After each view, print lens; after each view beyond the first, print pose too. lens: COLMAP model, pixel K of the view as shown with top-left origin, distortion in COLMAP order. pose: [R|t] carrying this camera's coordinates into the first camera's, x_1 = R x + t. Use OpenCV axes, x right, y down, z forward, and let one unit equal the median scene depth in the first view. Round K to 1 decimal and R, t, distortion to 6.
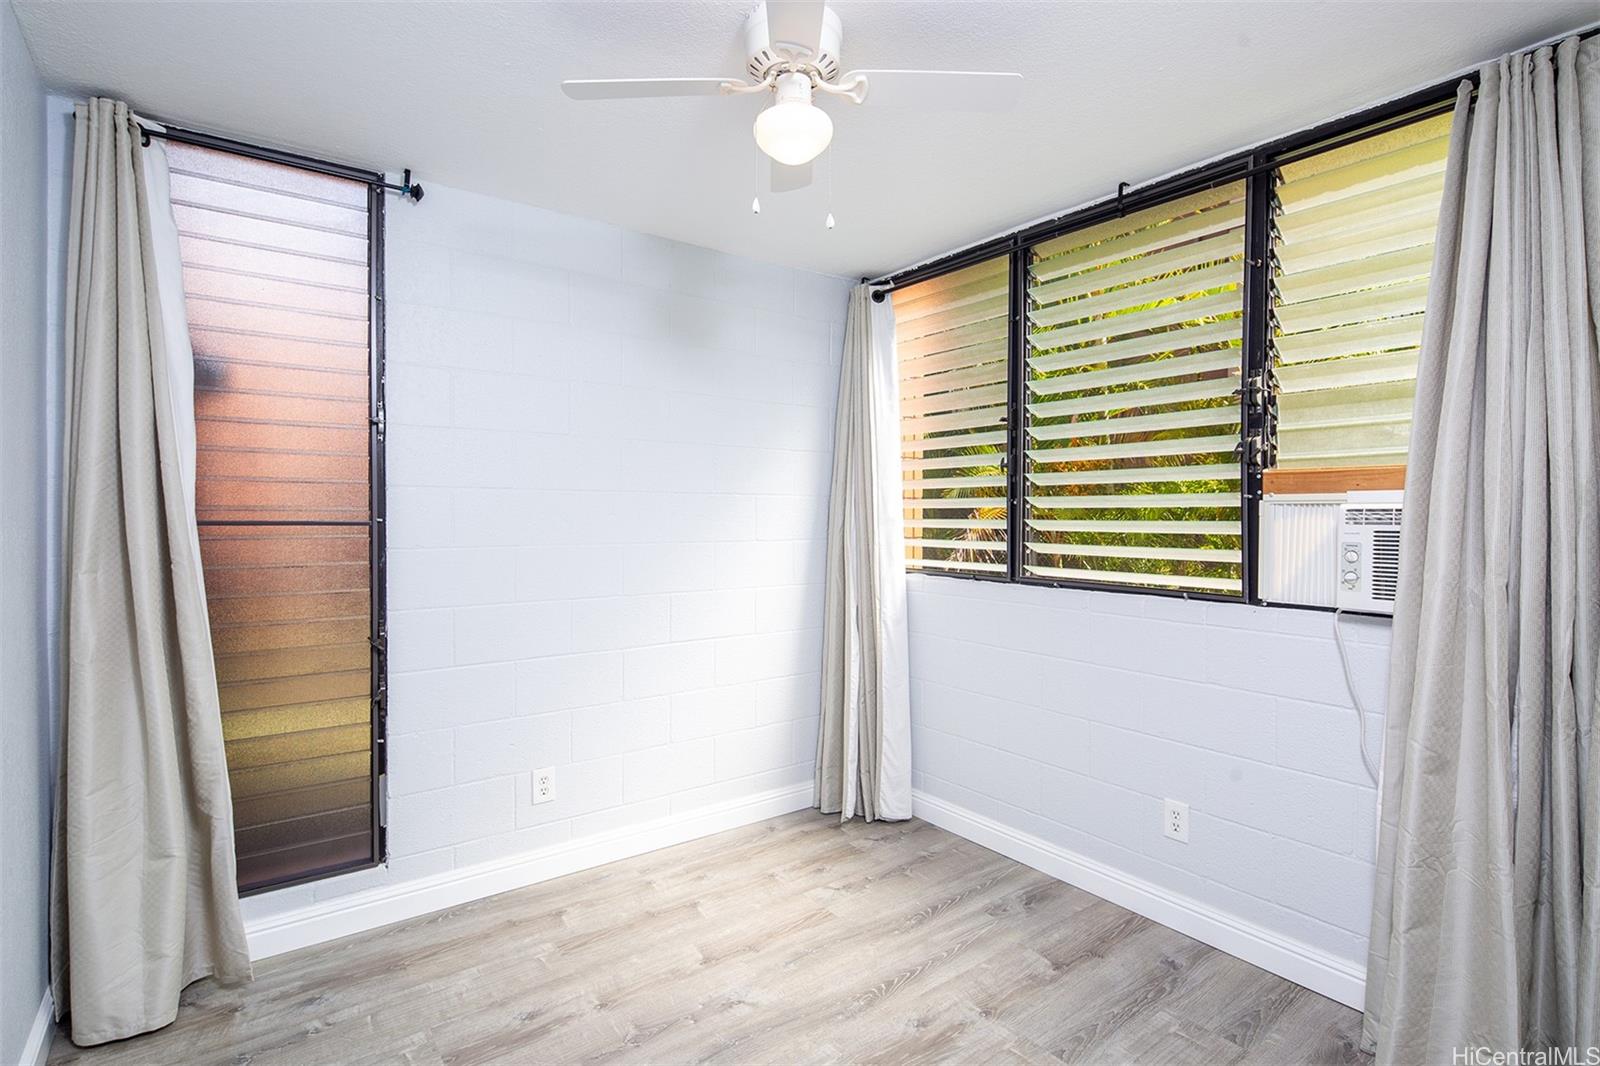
lens RADIAL K [[768.6, 0, 798.4], [0, 768.6, 515.7], [0, 0, 1]] dist [-0.000240, 0.000028]
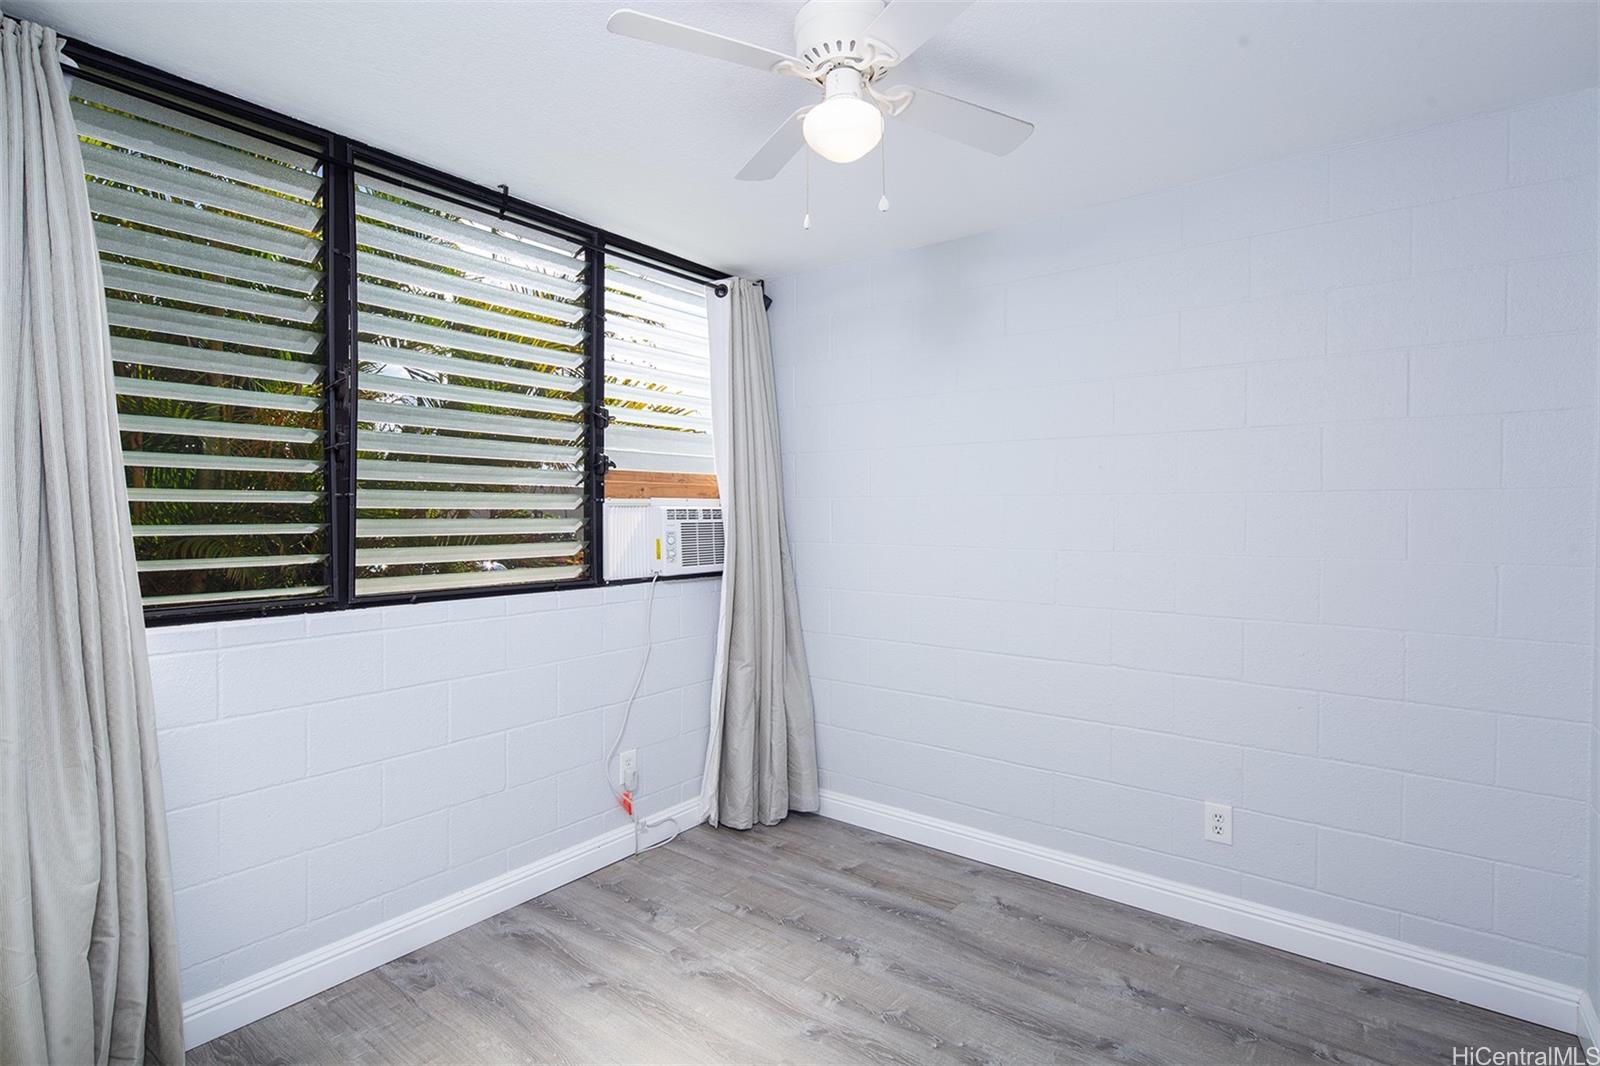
lens RADIAL K [[768.6, 0, 798.4], [0, 768.6, 515.7], [0, 0, 1]] dist [-0.000240, 0.000028]
pose [[-0.252413, 0.004749, 0.967608, -0.740823], [0.014683, 0.999892, -0.001077, 0.007613], [-0.967508, 0.013935, -0.252456, 1.019727]]
